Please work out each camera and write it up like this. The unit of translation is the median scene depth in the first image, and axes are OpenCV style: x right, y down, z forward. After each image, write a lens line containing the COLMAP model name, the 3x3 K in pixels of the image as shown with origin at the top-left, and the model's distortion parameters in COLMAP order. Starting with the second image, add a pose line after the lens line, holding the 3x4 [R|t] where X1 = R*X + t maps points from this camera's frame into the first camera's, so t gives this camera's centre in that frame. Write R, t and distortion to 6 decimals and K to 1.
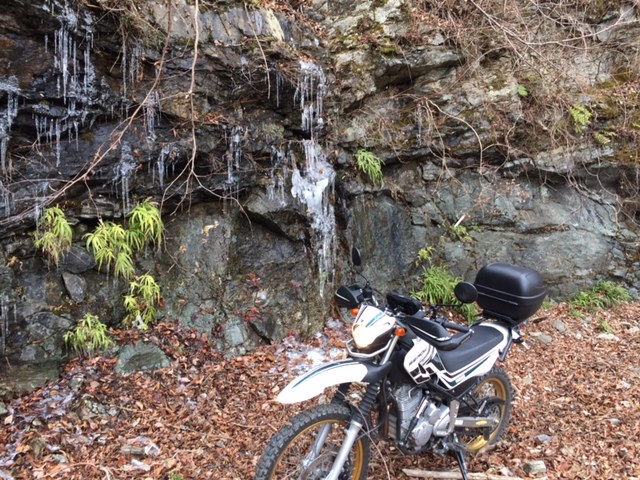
lens RADIAL K [[531.0, 0, 309.8], [0, 531.0, 230.8], [0, 0, 1]] dist [0.067808, -0.068898]
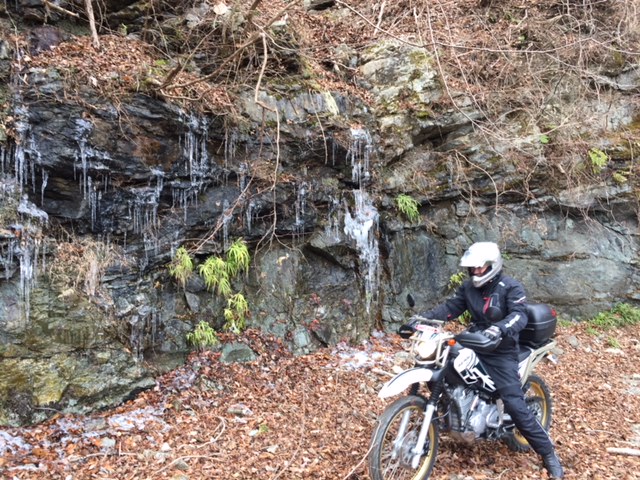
lens RADIAL K [[520.8, 0, 305.2], [0, 520.8, 226.8], [0, 0, 1]] dist [0.076316, -0.097507]
pose [[0.991902, -0.003958, -0.126943, 0.034711], [-0.001160, 0.999190, -0.040219, -0.032475], [0.126999, 0.040040, 0.991094, -0.286715]]
